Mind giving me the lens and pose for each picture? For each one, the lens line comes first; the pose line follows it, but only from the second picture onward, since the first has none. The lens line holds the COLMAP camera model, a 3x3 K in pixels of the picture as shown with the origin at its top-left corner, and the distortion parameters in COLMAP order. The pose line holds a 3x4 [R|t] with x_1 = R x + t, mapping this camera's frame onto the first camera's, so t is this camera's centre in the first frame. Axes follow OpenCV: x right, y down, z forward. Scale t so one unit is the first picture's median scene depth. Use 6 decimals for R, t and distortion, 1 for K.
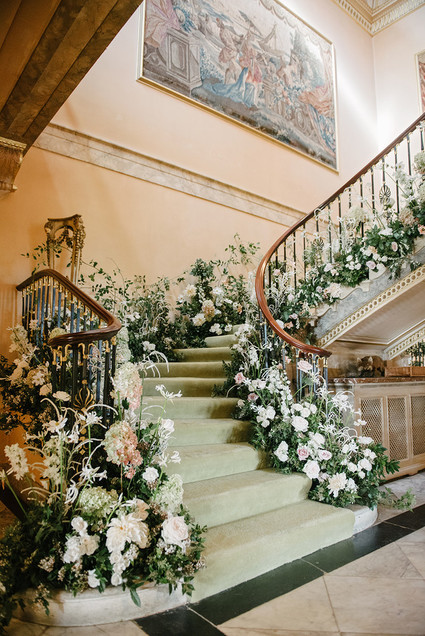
lens RADIAL K [[438.6, 0, 213.8], [0, 438.6, 317.5], [0, 0, 1]] dist [-0.005954, -0.003282]
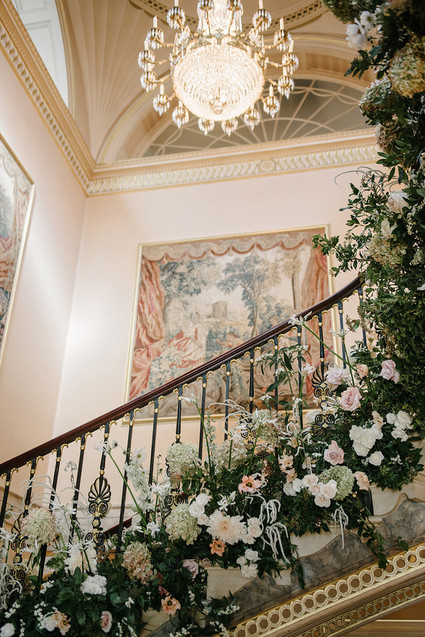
lens RADIAL K [[658.5, 0, 212.7], [0, 658.5, 317.8], [0, 0, 1]] dist [0.023455, 0.000000]
pose [[0.778108, 0.295314, 0.554380, 0.003525], [-0.087916, 0.925103, -0.369400, -0.123875], [-0.621947, 0.238694, 0.745793, 0.183598]]
